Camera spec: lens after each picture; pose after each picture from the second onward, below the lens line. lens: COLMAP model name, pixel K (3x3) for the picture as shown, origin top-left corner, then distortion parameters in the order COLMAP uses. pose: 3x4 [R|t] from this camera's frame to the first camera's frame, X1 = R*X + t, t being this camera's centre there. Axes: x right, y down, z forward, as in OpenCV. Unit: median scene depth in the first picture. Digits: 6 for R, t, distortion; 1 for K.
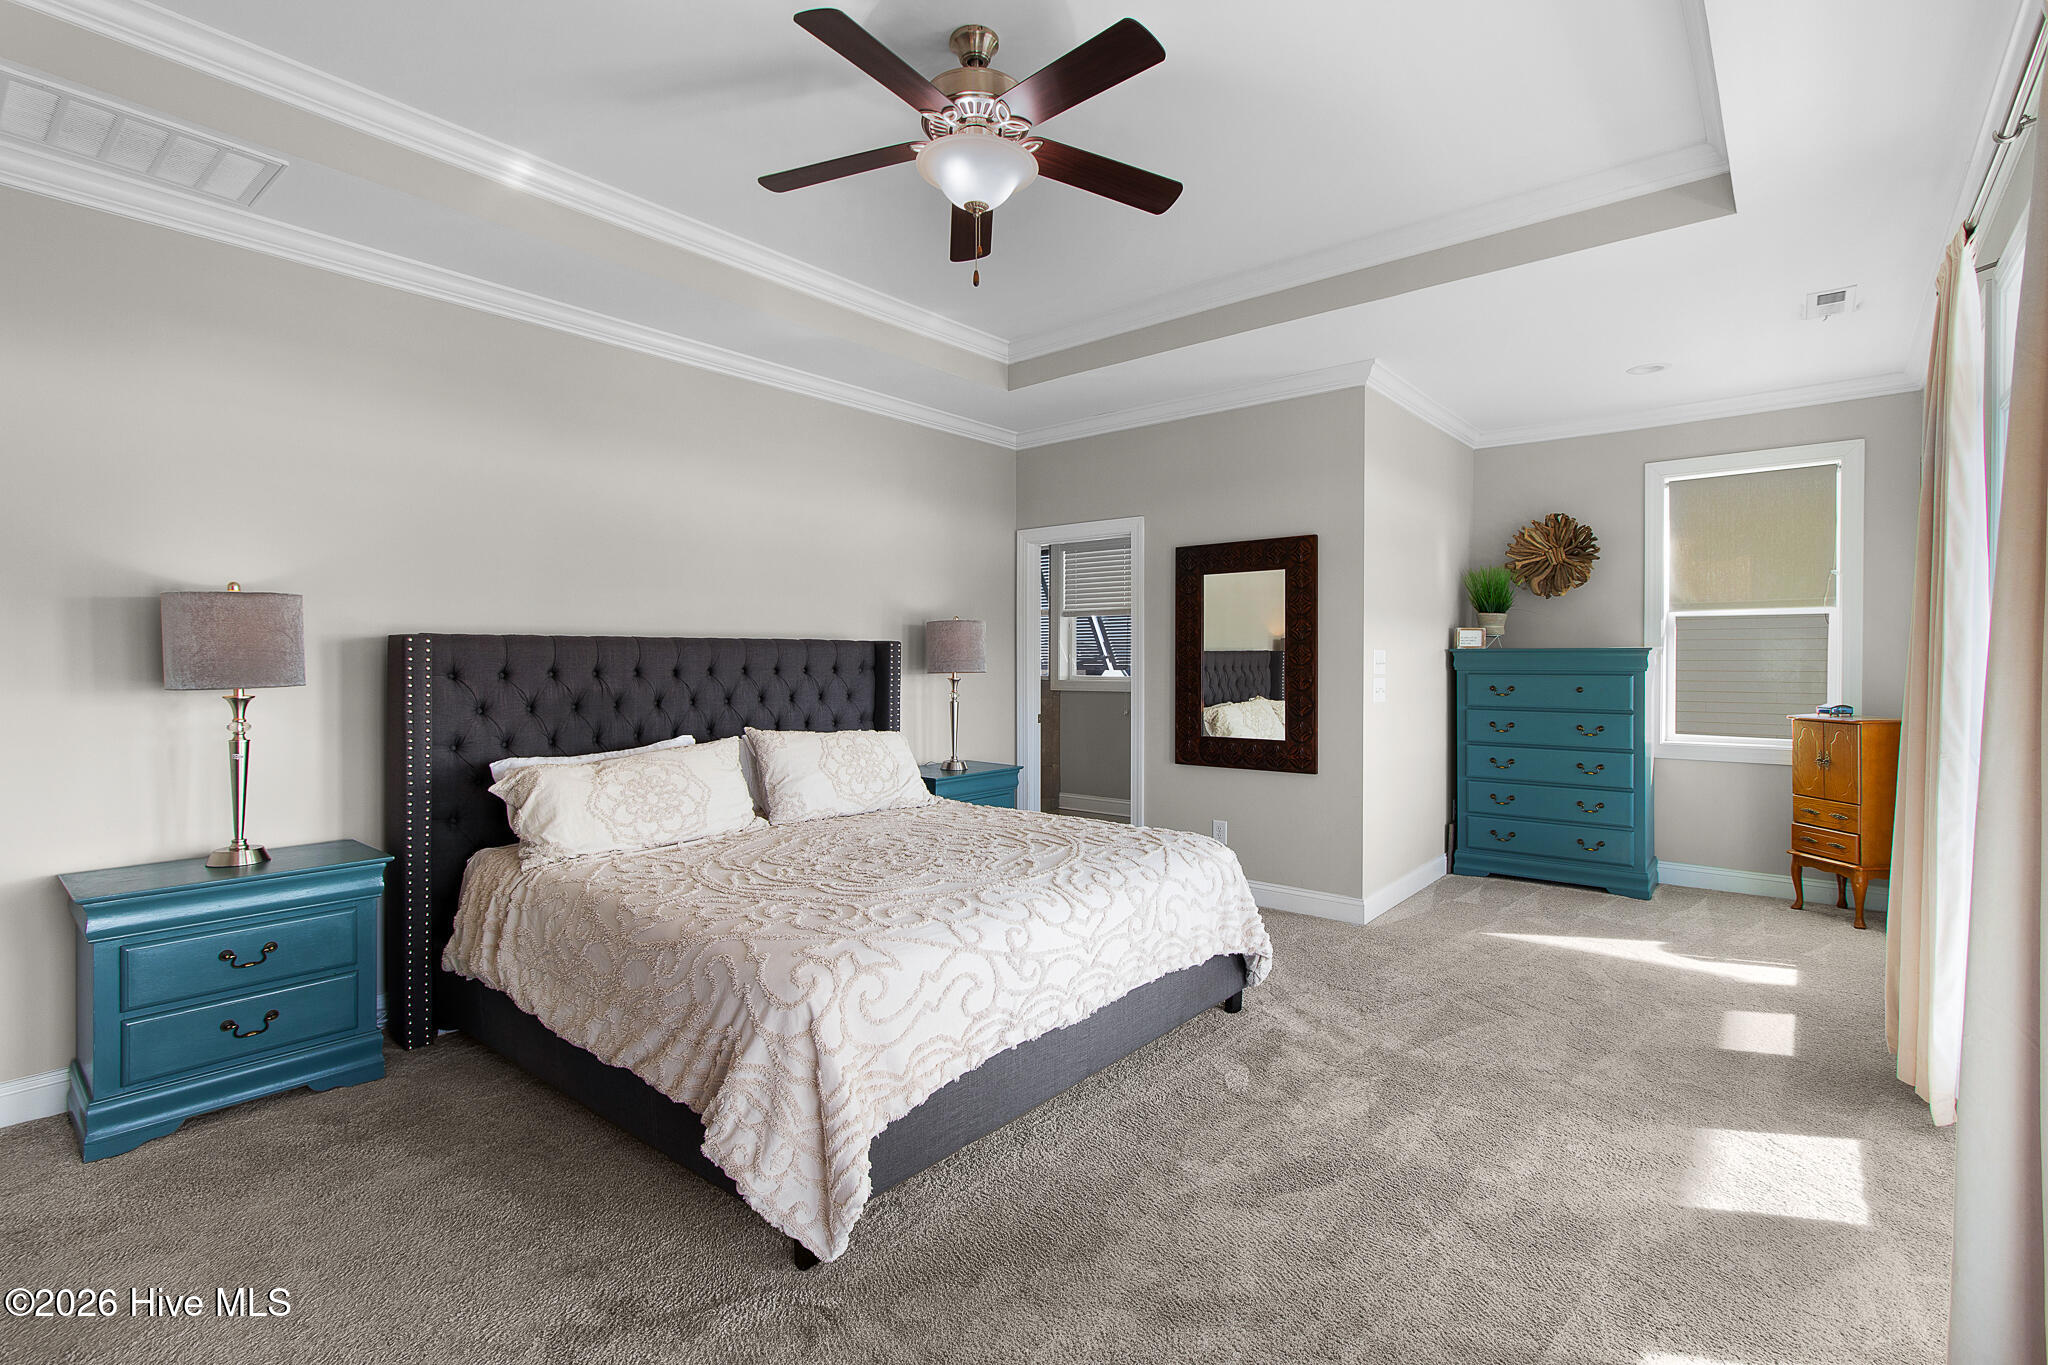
lens RADIAL K [[931.2, 0, 1024.0], [0, 931.2, 682.5], [0, 0, 1]] dist [0.001035, 0.000278]
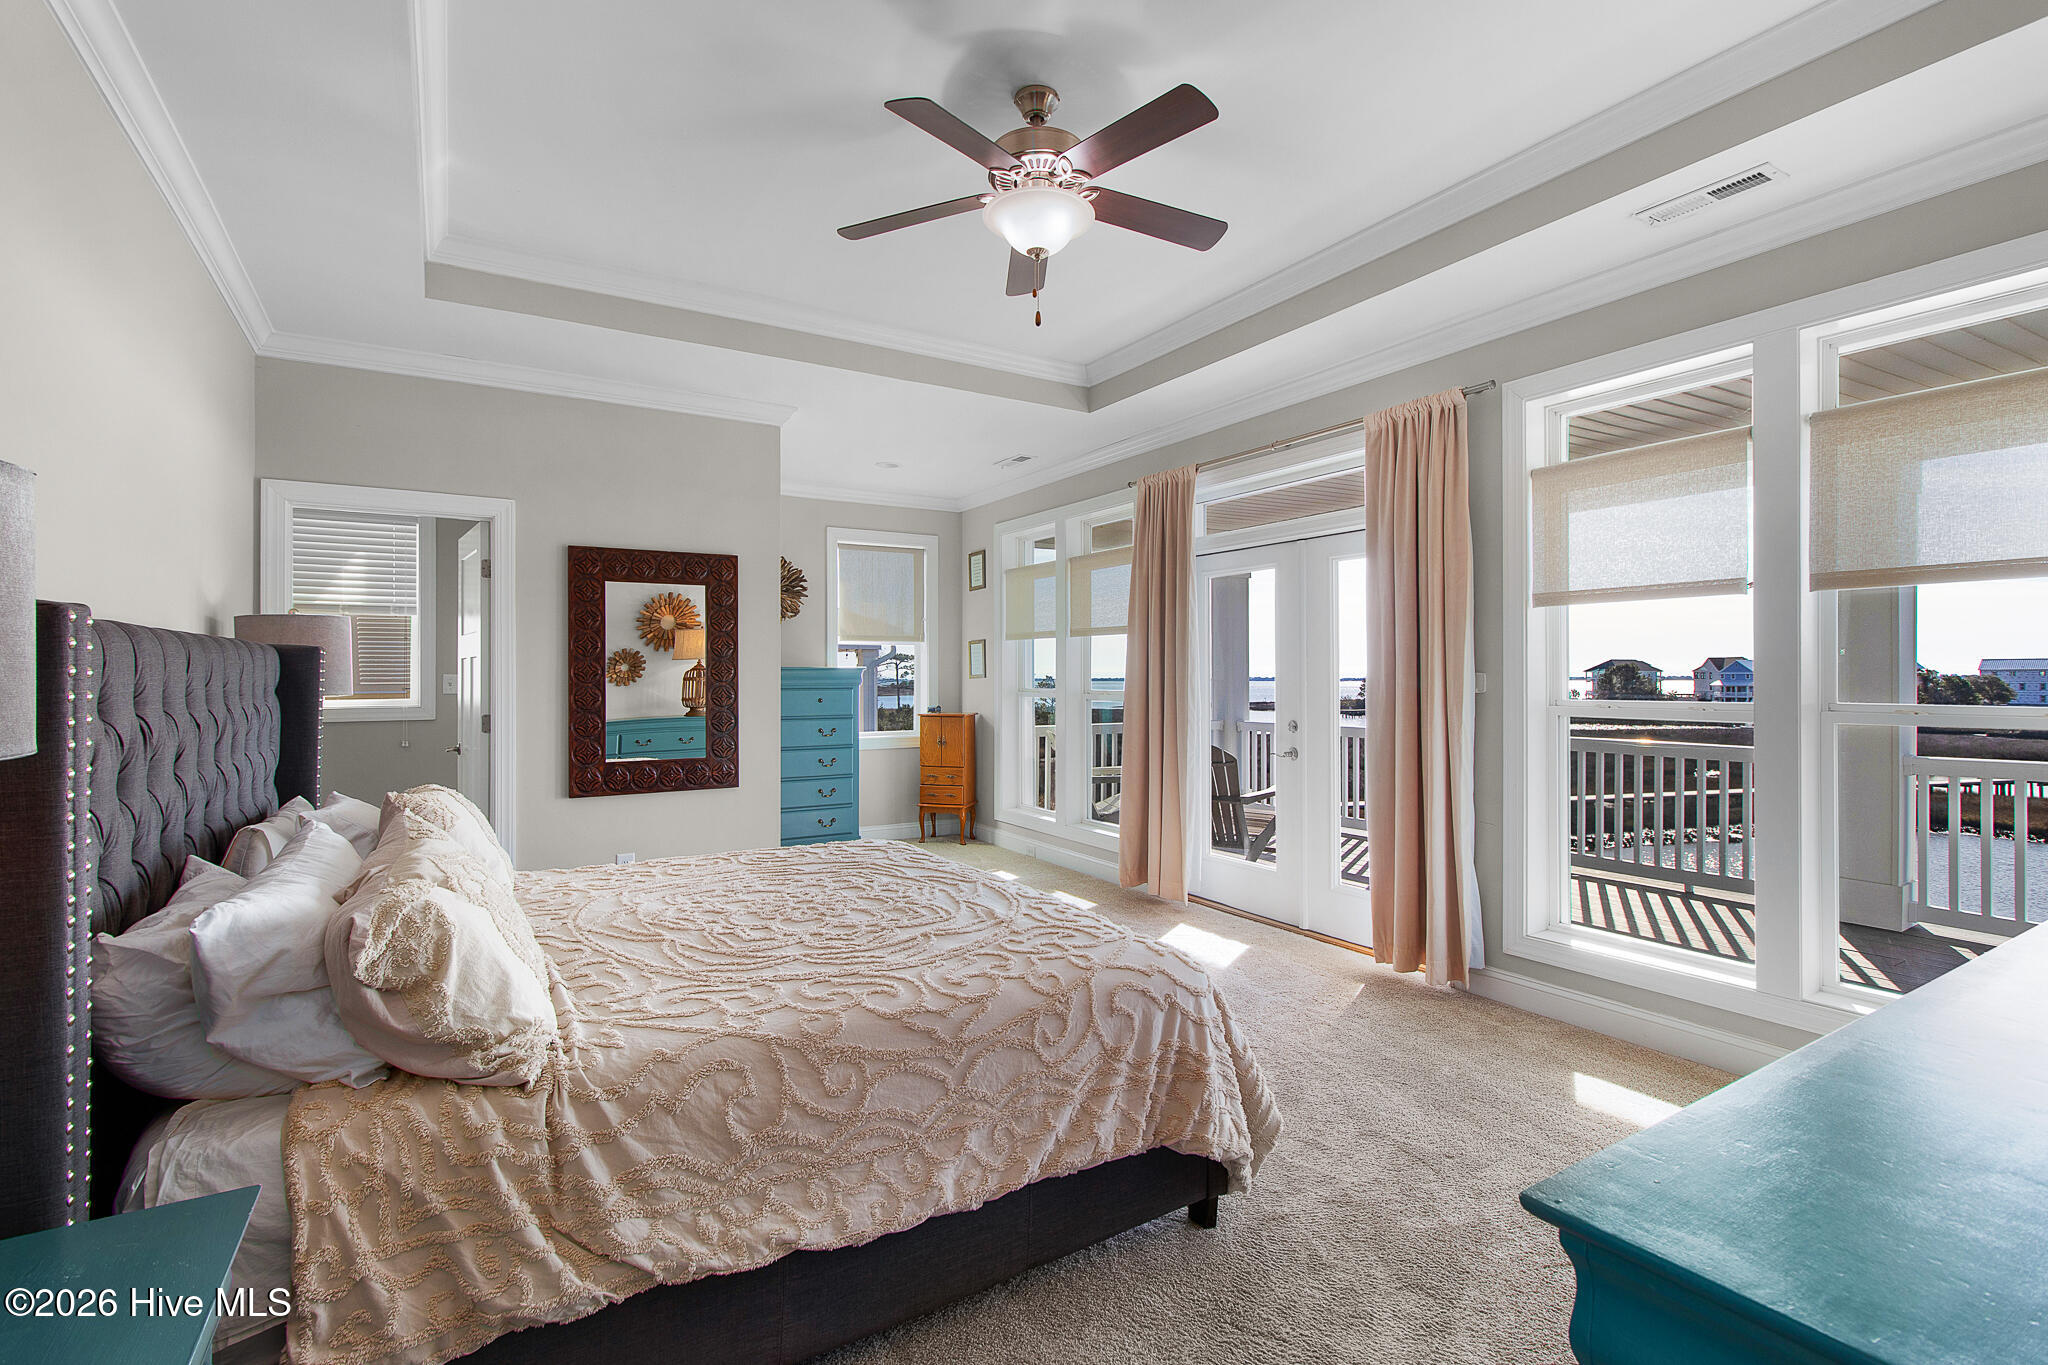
lens RADIAL K [[957.9, 0, 1017.3], [0, 957.9, 685.0], [0, 0, 1]] dist [0.001818, 0.000519]
pose [[0.329784, -0.007927, 0.944023, -0.922996], [0.025533, 0.999674, -0.000526, -0.010005], [-0.943711, 0.024277, 0.329879, 0.557922]]
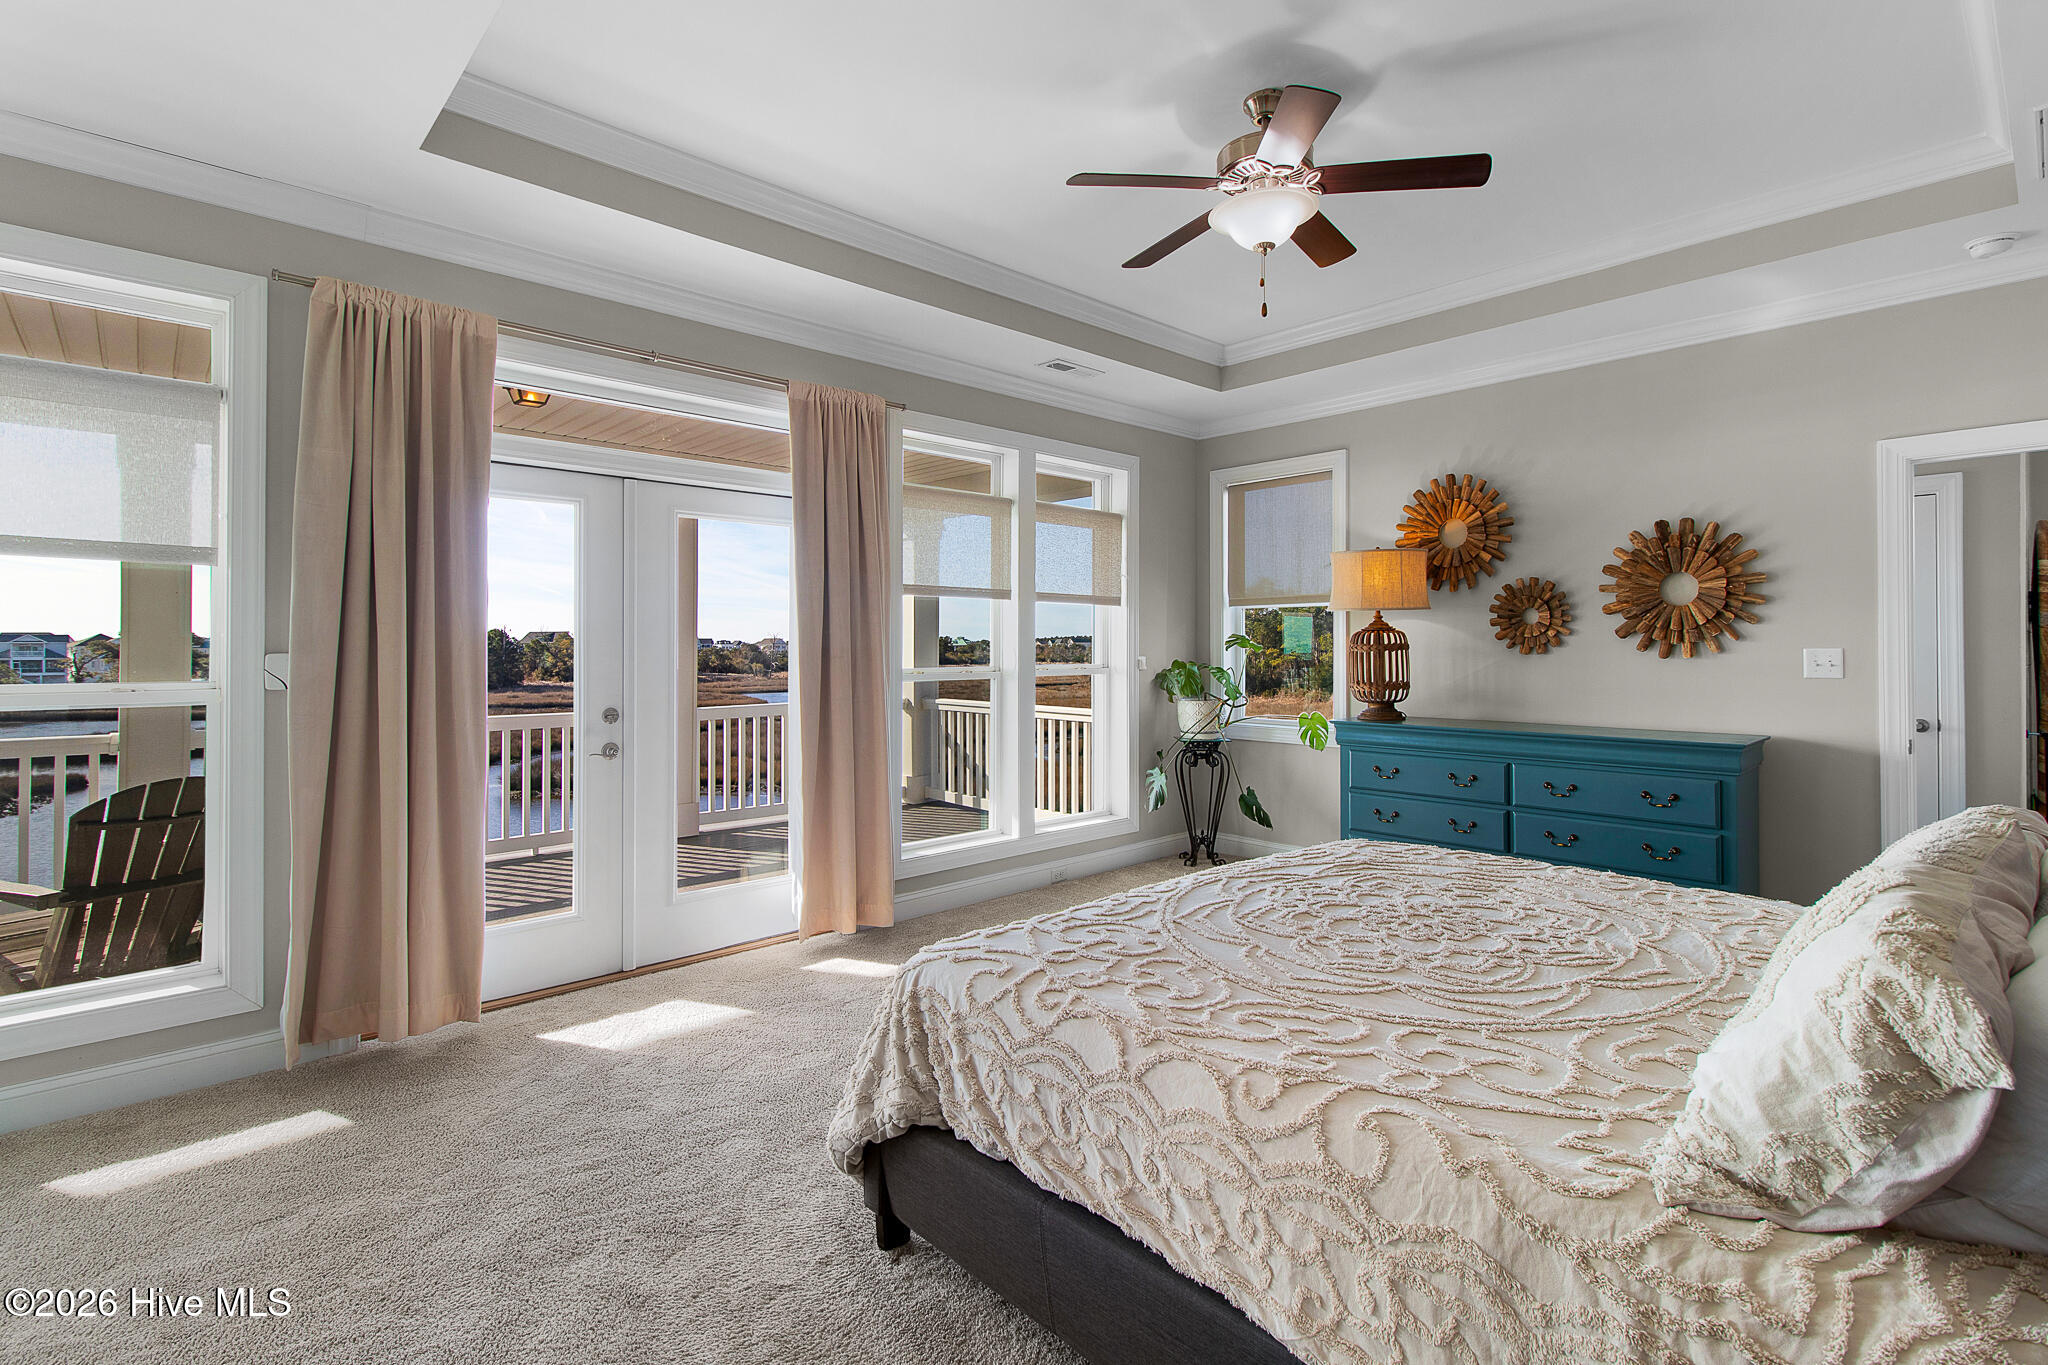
lens RADIAL K [[950.6, 0, 1027.0], [0, 950.6, 672.4], [0, 0, 1]] dist [0.004051, 0.000781]
pose [[-0.991376, 0.001501, 0.131040, 0.076055], [0.008449, 0.998586, 0.052476, -0.047212], [-0.130776, 0.053130, -0.989987, 1.832161]]
